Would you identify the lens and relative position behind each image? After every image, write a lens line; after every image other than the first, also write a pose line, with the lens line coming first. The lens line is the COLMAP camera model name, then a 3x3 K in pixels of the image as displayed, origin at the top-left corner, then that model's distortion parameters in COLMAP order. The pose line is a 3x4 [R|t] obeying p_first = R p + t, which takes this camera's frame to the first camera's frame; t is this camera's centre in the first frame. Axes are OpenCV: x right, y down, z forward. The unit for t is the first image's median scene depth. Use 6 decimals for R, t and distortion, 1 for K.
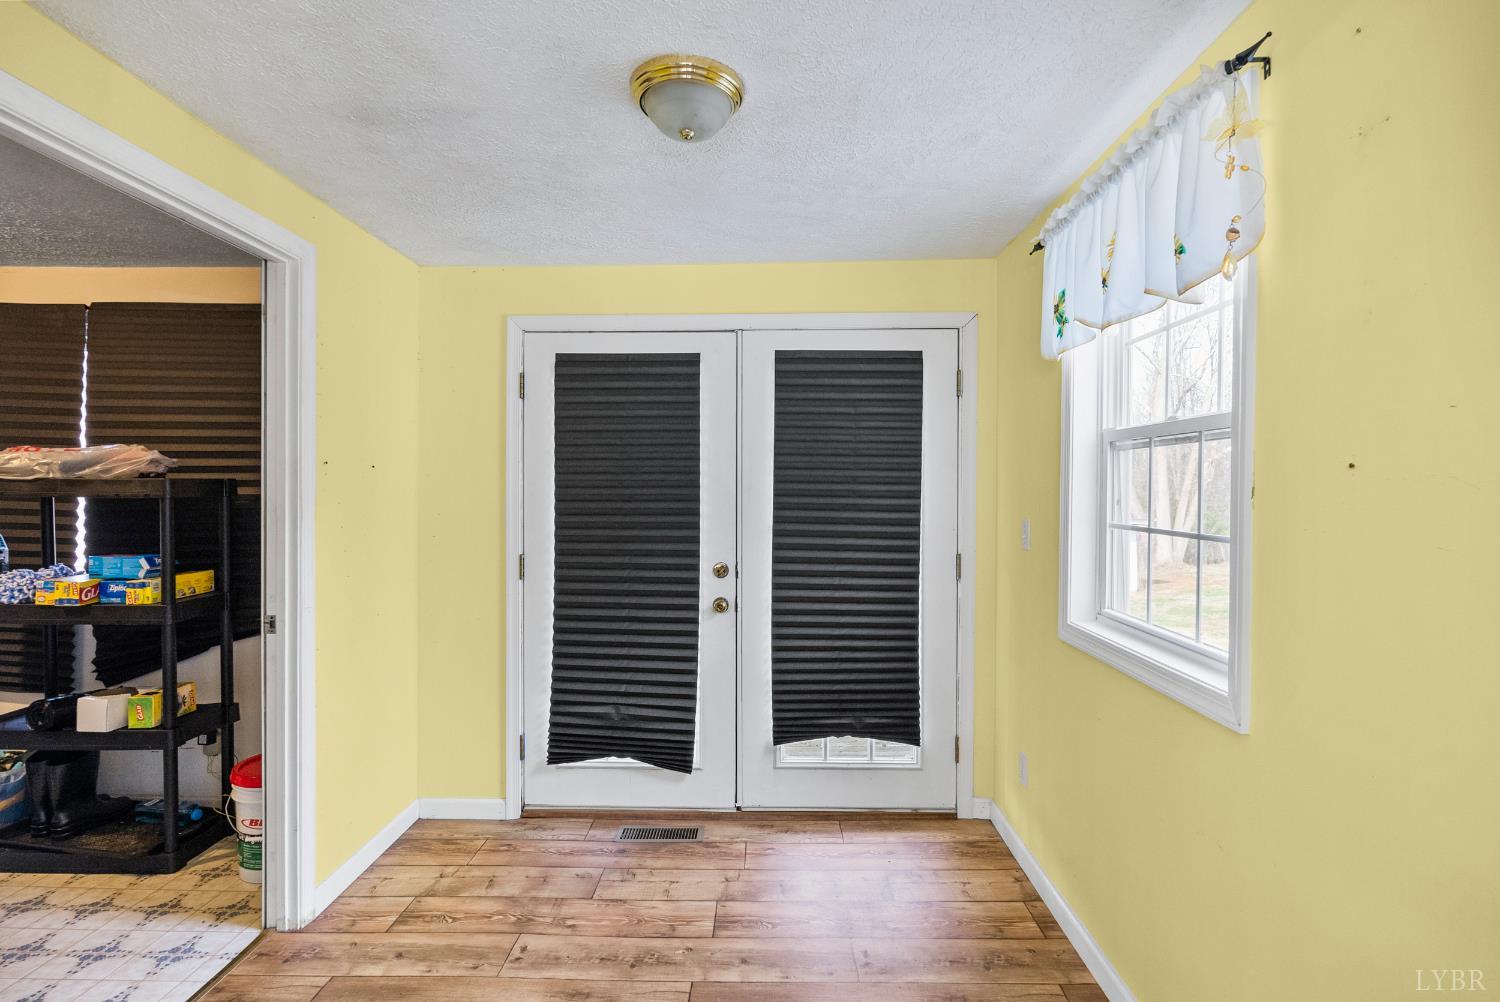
lens RADIAL K [[740.4, 0, 750.0], [0, 740.4, 501.0], [0, 0, 1]] dist [-0.000595, -0.000042]
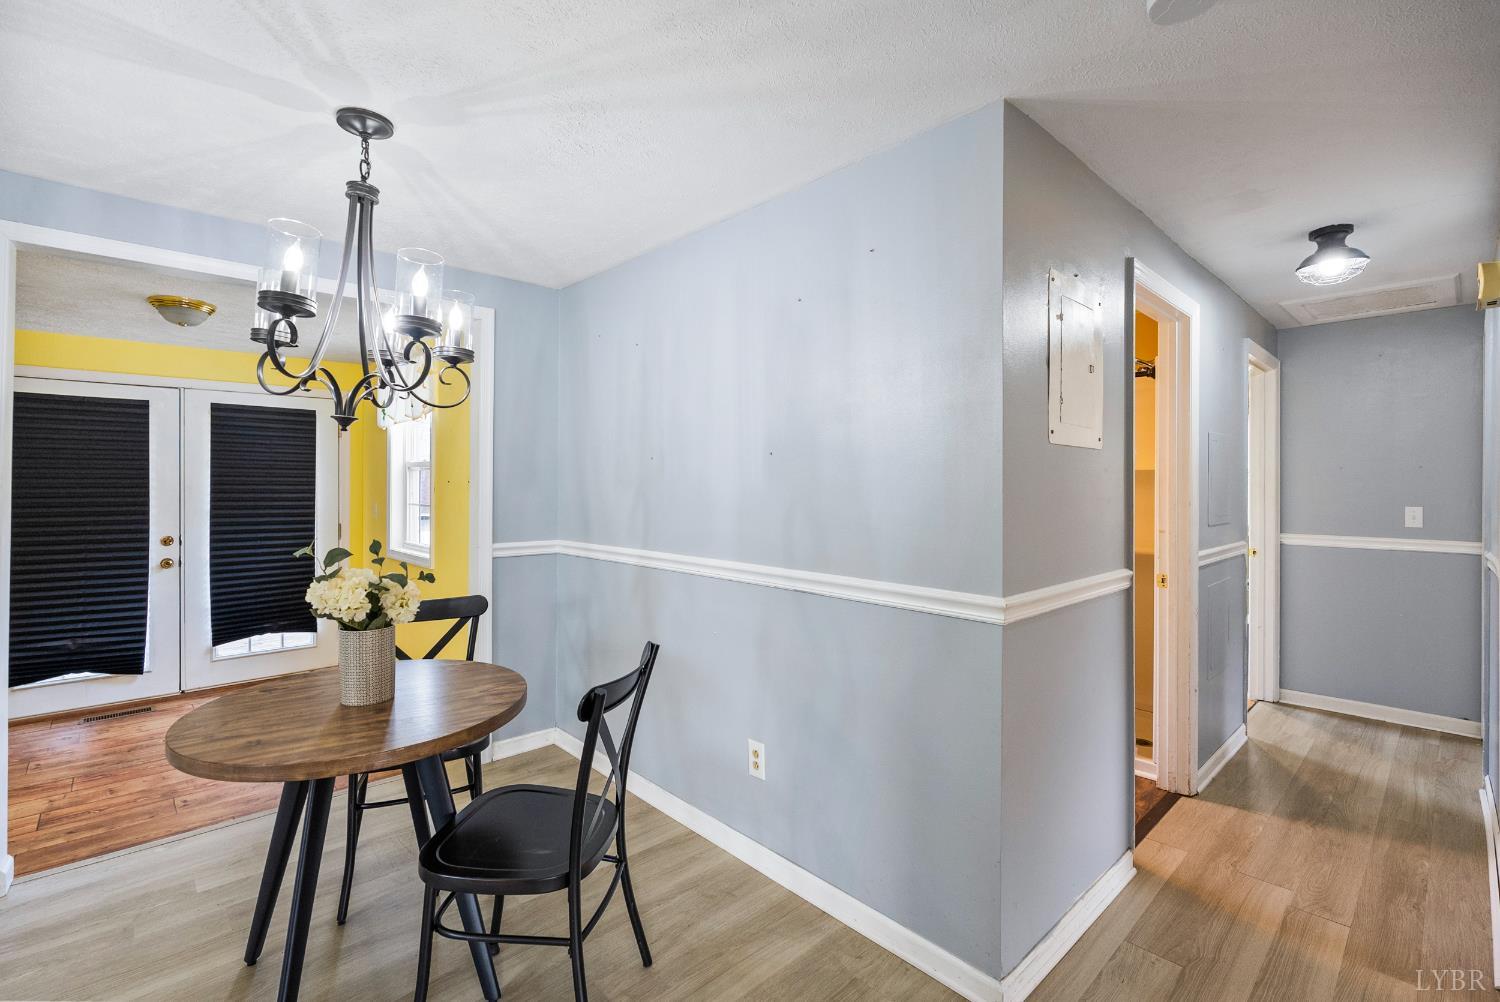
lens RADIAL K [[672.7, 0, 747.6], [0, 672.7, 492.4], [0, 0, 1]] dist [-0.001043, -0.000086]
pose [[0.716666, -0.004958, 0.697399, -0.151163], [0.011528, 0.999922, -0.004737, 0.012486], [-0.697321, 0.011434, 0.716668, -0.872016]]
